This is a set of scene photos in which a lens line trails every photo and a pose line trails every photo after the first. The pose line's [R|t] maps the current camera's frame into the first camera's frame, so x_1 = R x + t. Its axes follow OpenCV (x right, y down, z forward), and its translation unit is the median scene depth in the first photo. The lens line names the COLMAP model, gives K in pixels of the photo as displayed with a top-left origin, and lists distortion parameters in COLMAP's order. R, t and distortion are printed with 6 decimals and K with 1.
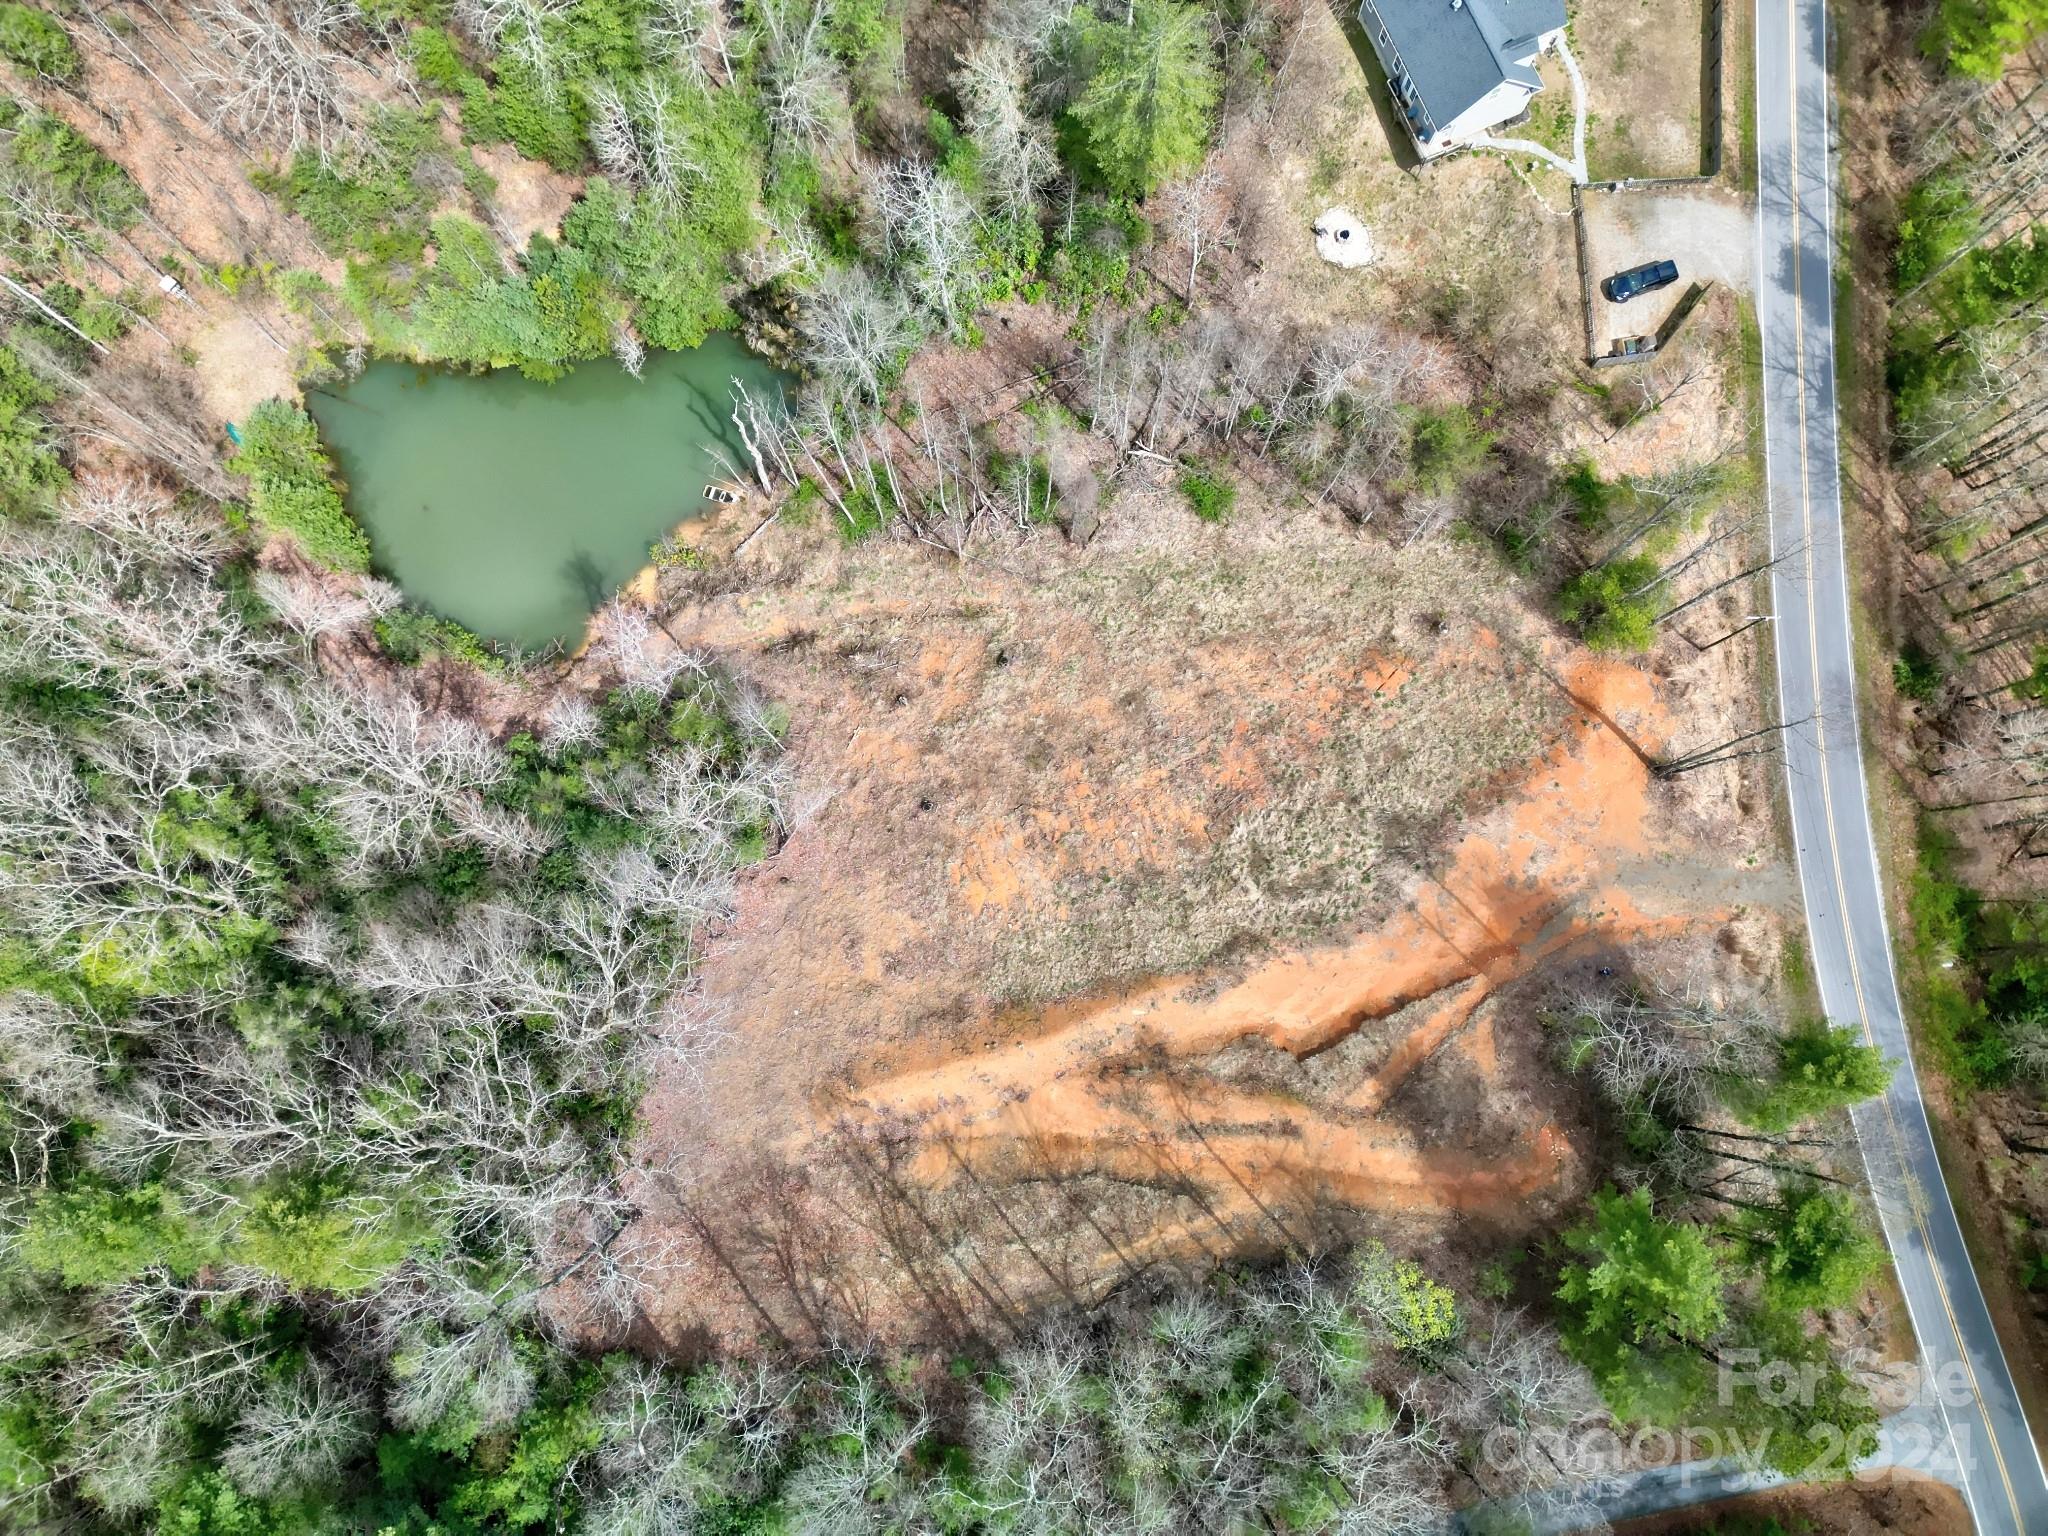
lens RADIAL K [[1449.3, 0, 1024.0], [0, 1449.3, 768.0], [0, 0, 1]] dist [0.102625, -0.108311]
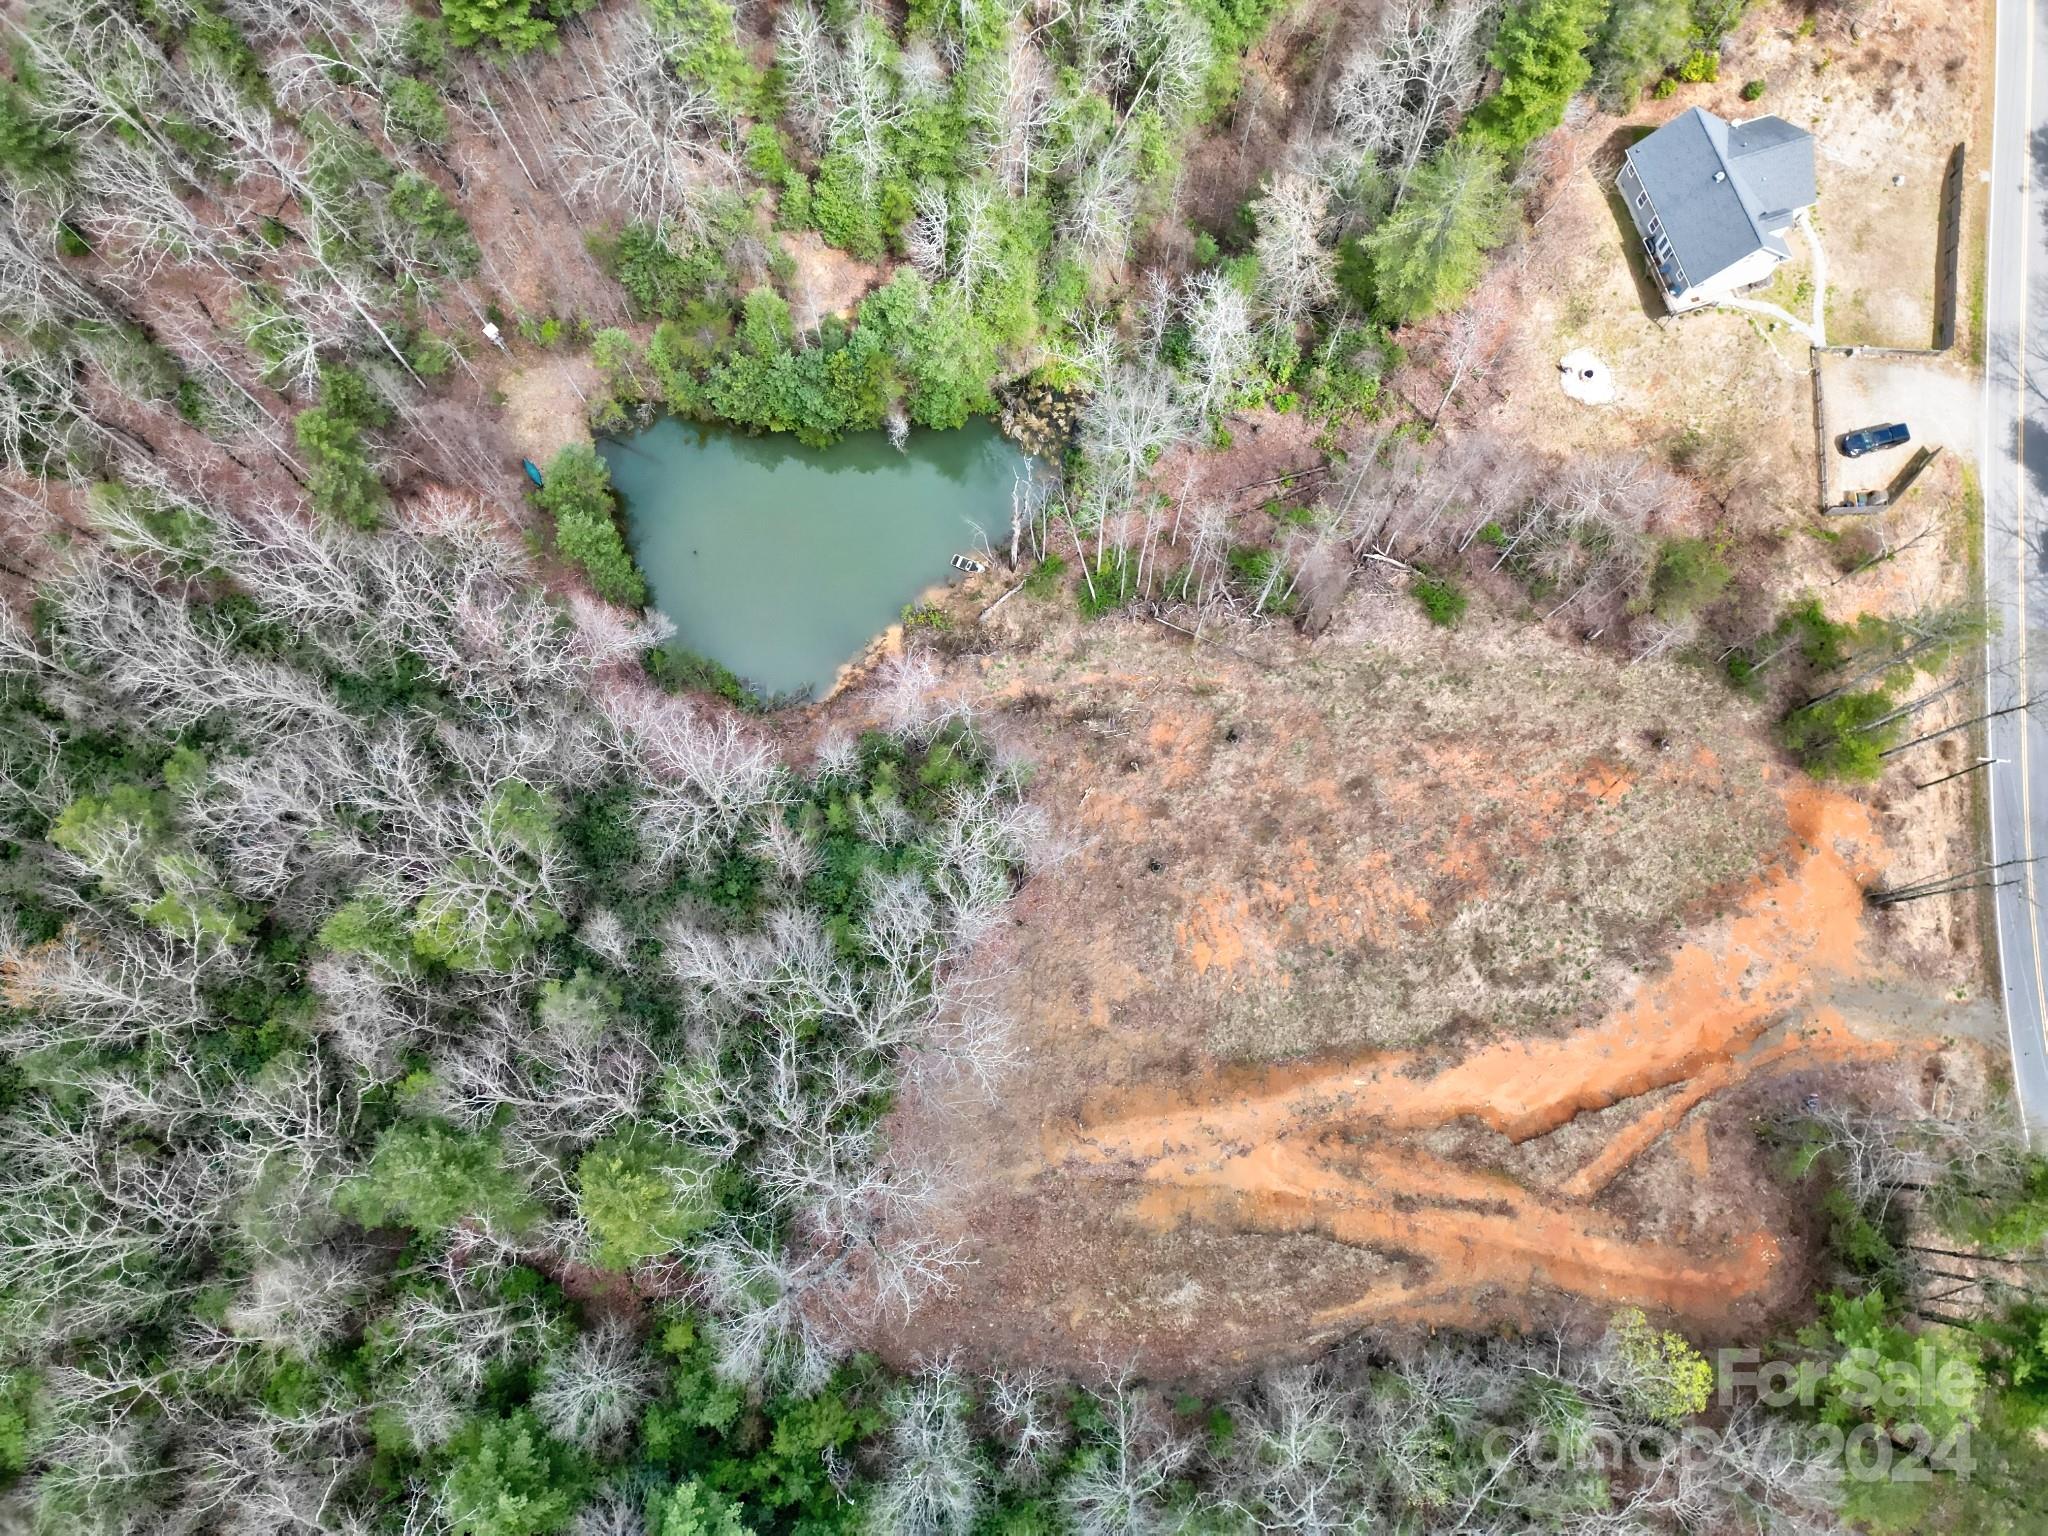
lens RADIAL K [[1449.3, 0, 1024.0], [0, 1449.3, 768.0], [0, 0, 1]] dist [0.102625, -0.108311]
pose [[0.995462, 0.092182, -0.023629, -0.145374], [-0.093688, 0.992884, -0.073514, 0.041543], [0.016684, 0.075394, 0.997014, -0.058085]]
